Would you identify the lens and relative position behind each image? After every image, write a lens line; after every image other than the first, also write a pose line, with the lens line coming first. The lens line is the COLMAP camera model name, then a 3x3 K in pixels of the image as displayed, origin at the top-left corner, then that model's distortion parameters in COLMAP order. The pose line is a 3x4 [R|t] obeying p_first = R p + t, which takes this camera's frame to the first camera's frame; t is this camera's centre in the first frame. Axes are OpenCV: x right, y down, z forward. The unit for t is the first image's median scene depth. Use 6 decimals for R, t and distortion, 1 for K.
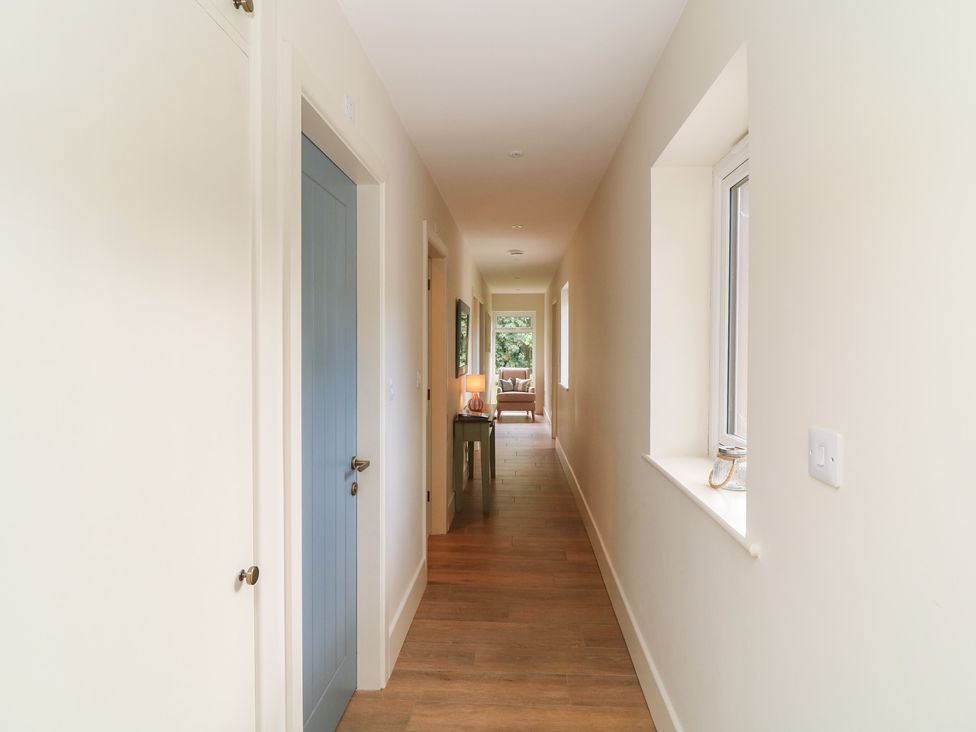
lens RADIAL K [[510.8, 0, 487.4], [0, 510.8, 356.6], [0, 0, 1]] dist [0.002648, -0.012487]
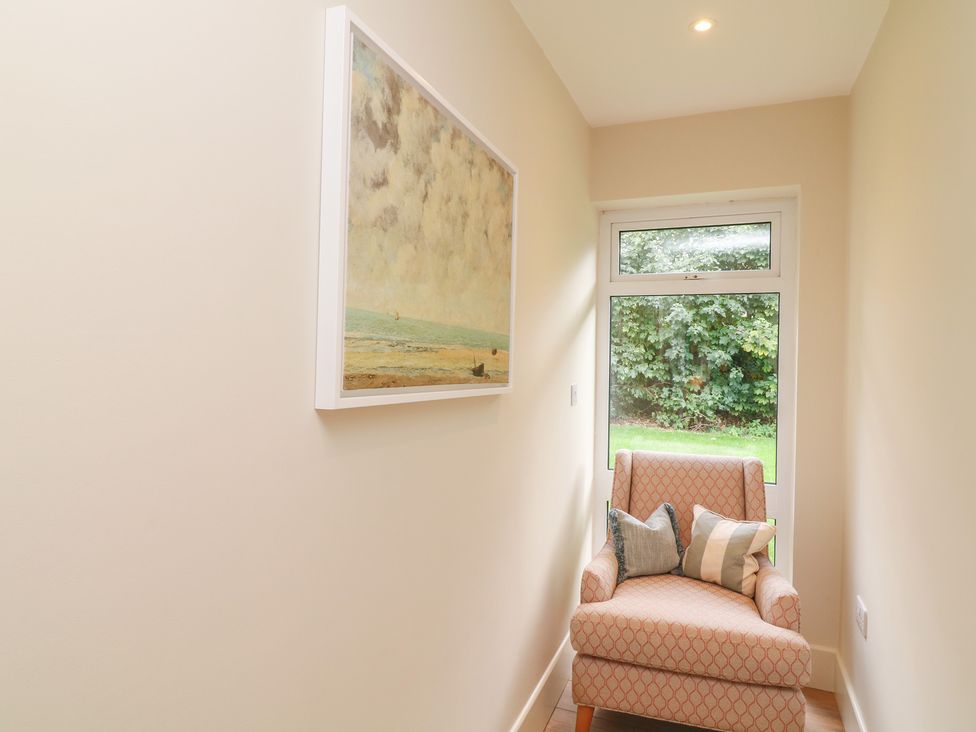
lens RADIAL K [[684.4, 0, 506.3], [0, 684.4, 364.8], [0, 0, 1]] dist [0.005125, 0.001039]
pose [[0.966365, 0.010502, -0.256962, 0.024156], [-0.011907, 0.999921, -0.003912, -0.004857], [0.256900, 0.006840, 0.966414, 0.328307]]
